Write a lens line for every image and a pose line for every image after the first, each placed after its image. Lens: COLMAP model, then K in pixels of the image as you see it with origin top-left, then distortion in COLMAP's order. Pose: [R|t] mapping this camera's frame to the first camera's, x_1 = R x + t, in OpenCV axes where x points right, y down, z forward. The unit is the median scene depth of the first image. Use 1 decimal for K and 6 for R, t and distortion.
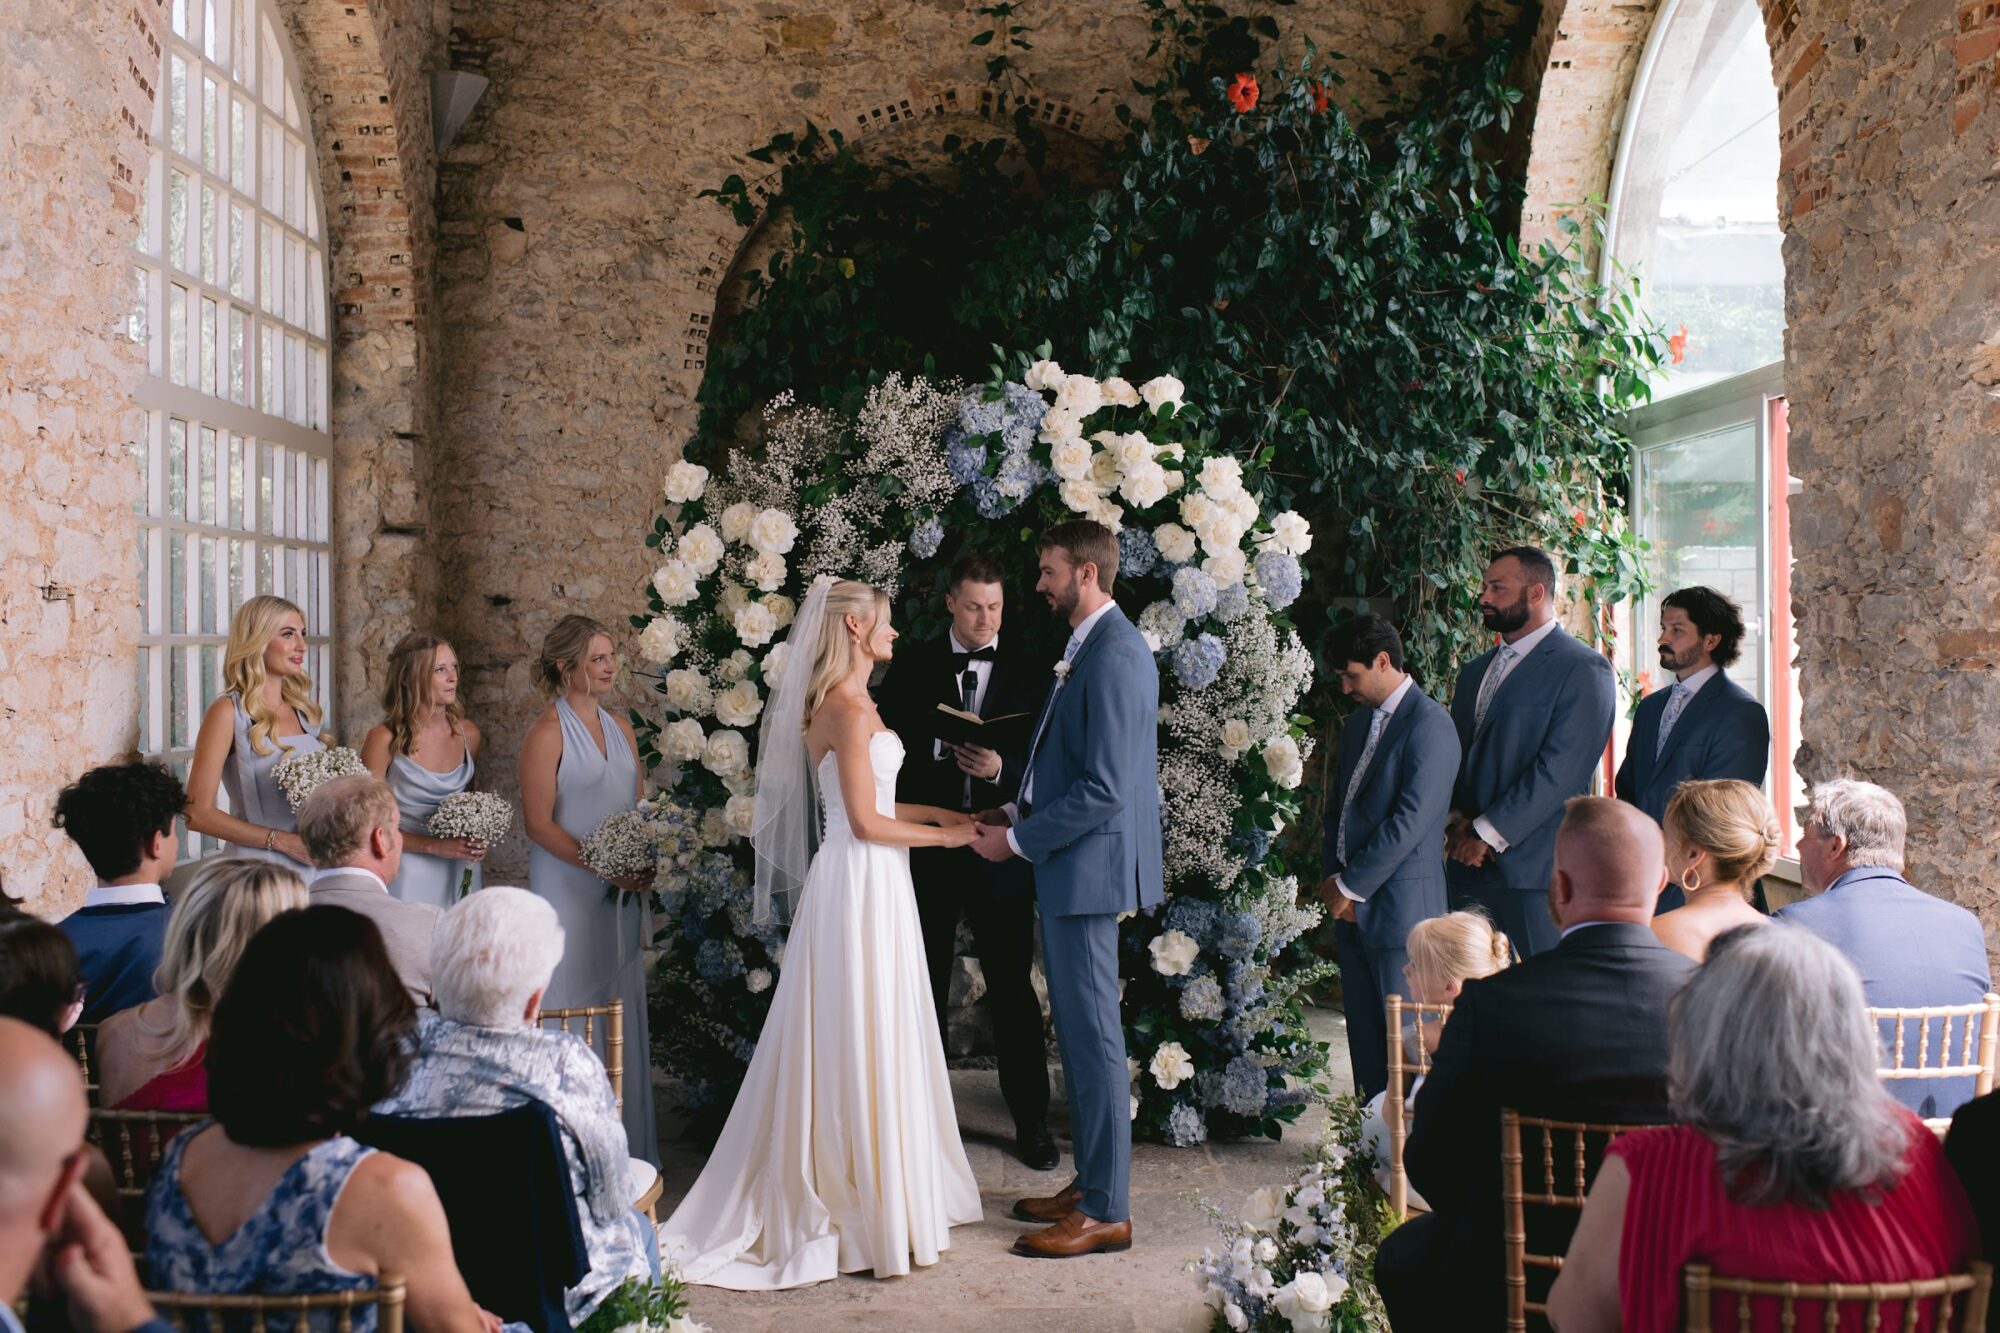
lens RADIAL K [[2005.5, 0, 941.6], [0, 2005.5, 662.5], [0, 0, 1]] dist [-0.130485, 0.024282]
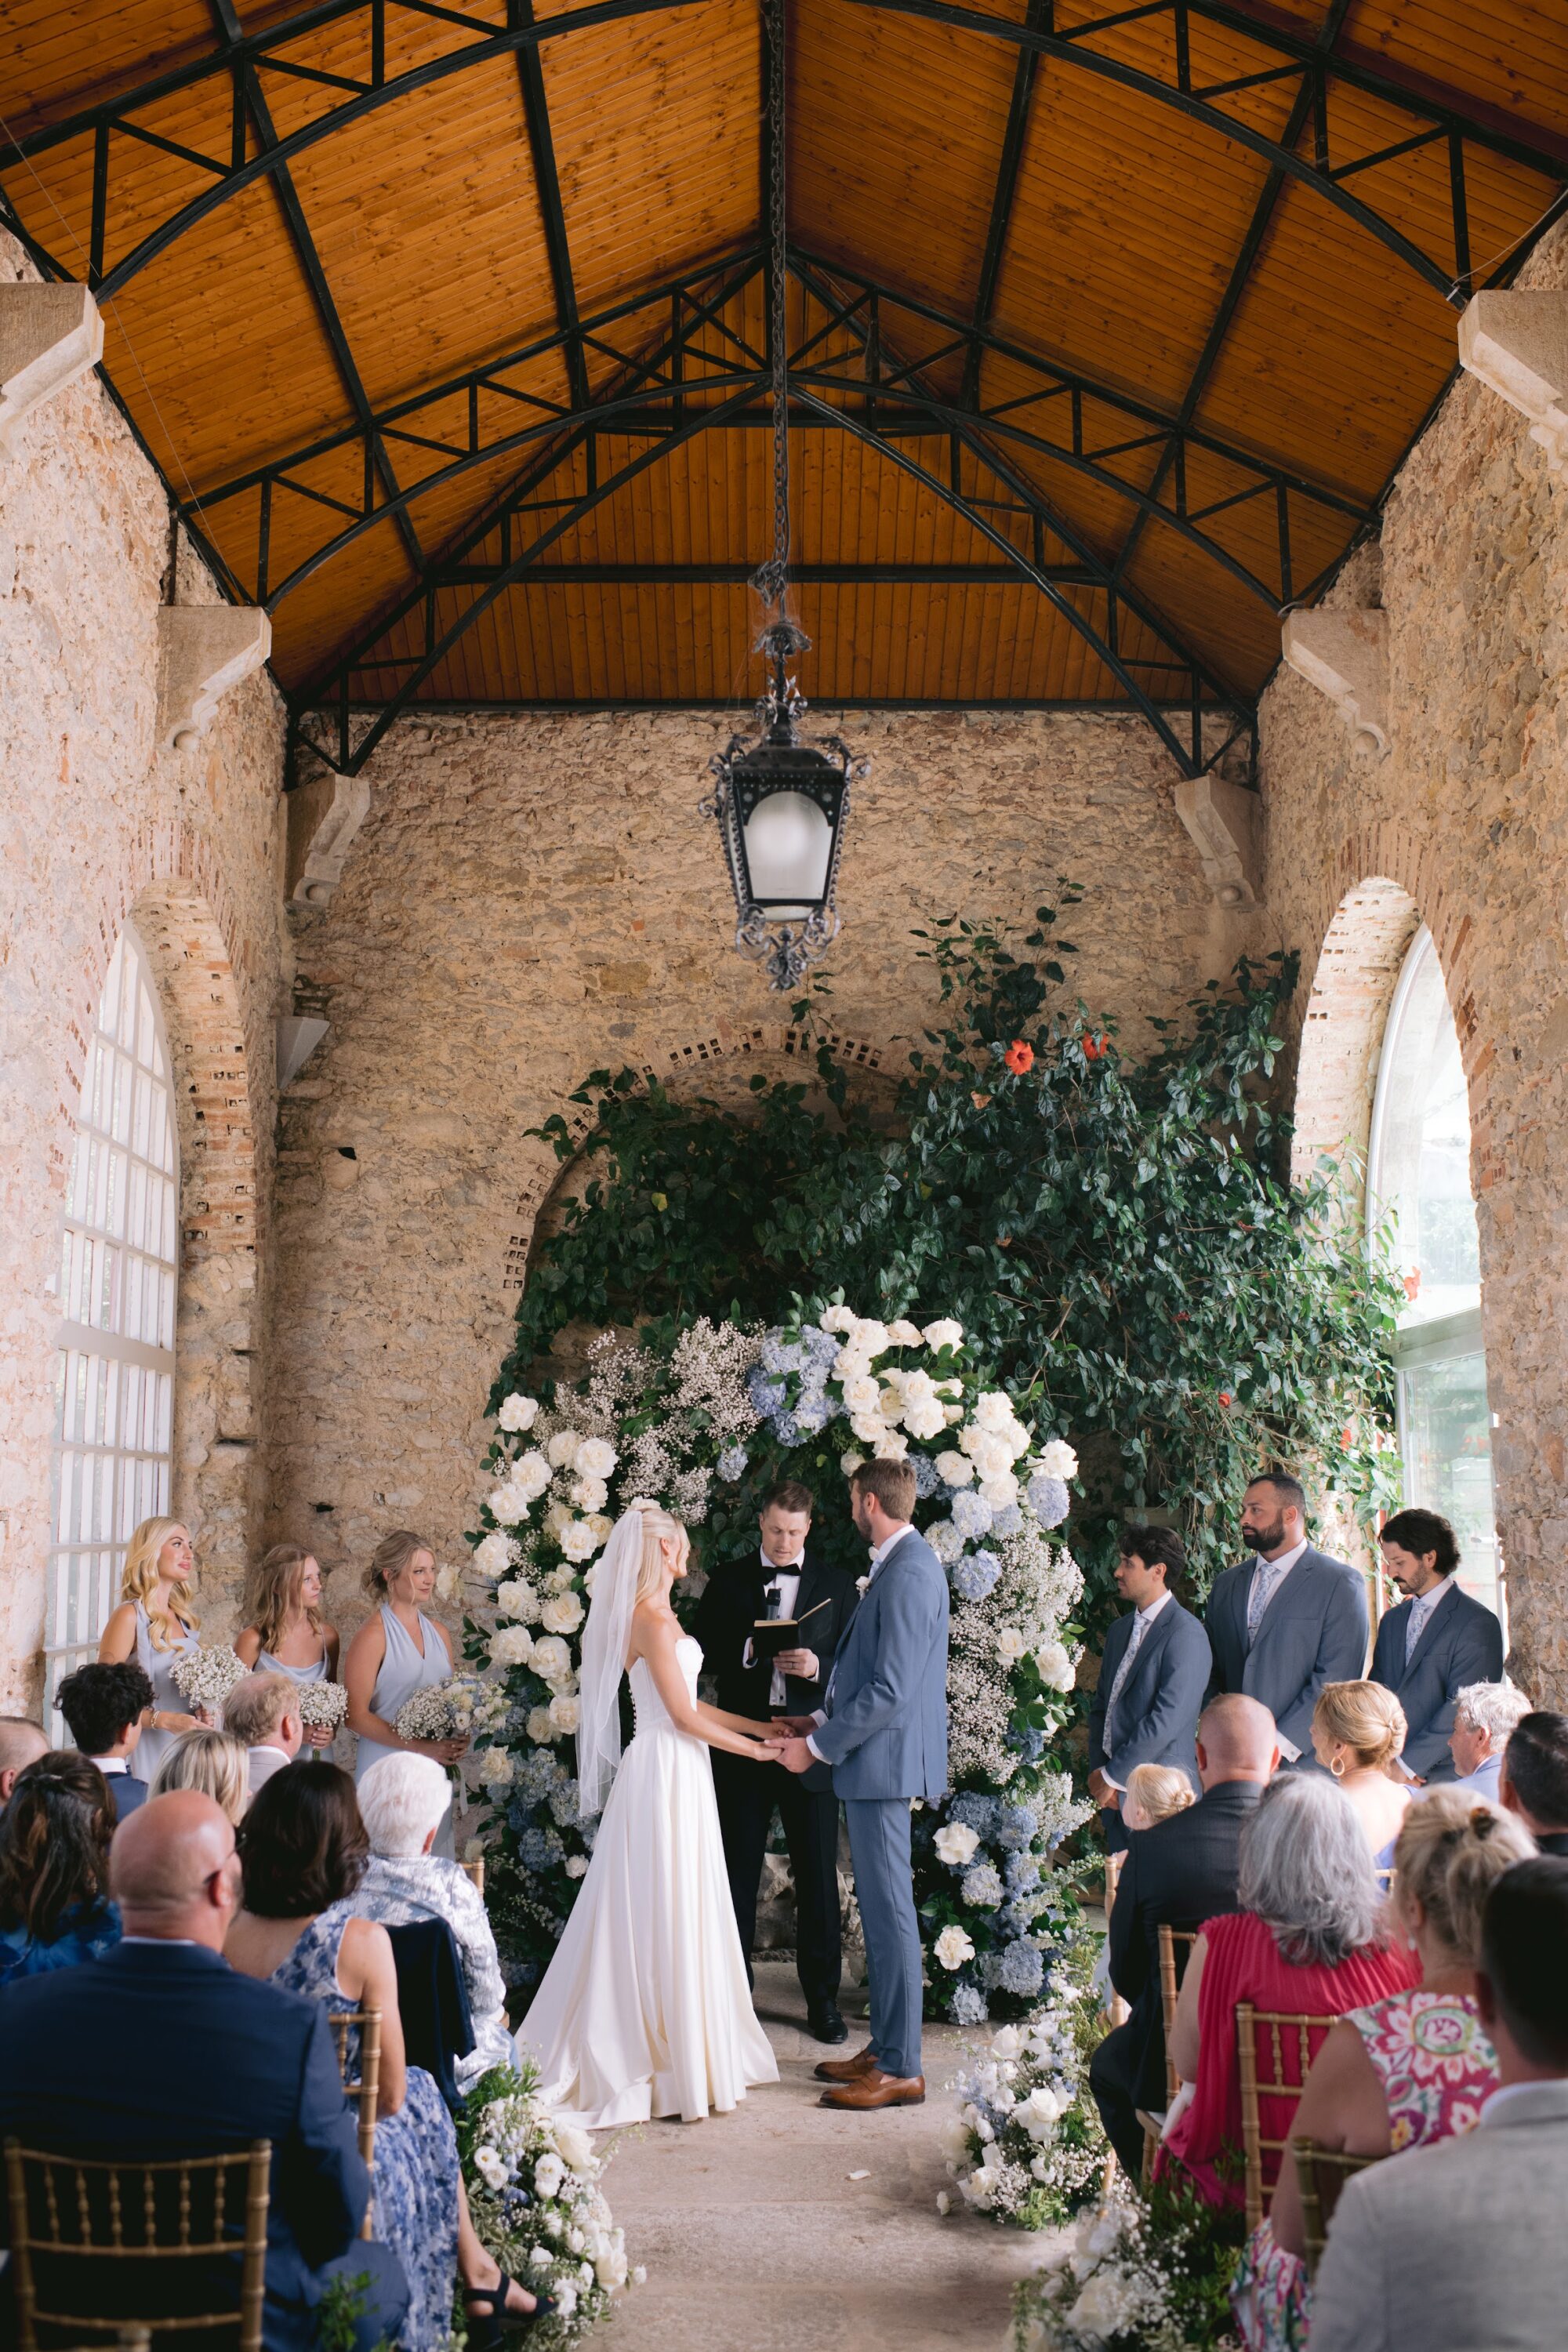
lens RADIAL K [[2358.5, 0, 755.0], [0, 2358.5, 1180.3], [0, 0, 1]] dist [-0.130485, 0.024282]
pose [[0.999989, 0.004484, 0.001056, 0.003034], [-0.004266, 0.987832, -0.155467, -0.013760], [-0.001740, 0.155461, 0.987840, -0.307540]]
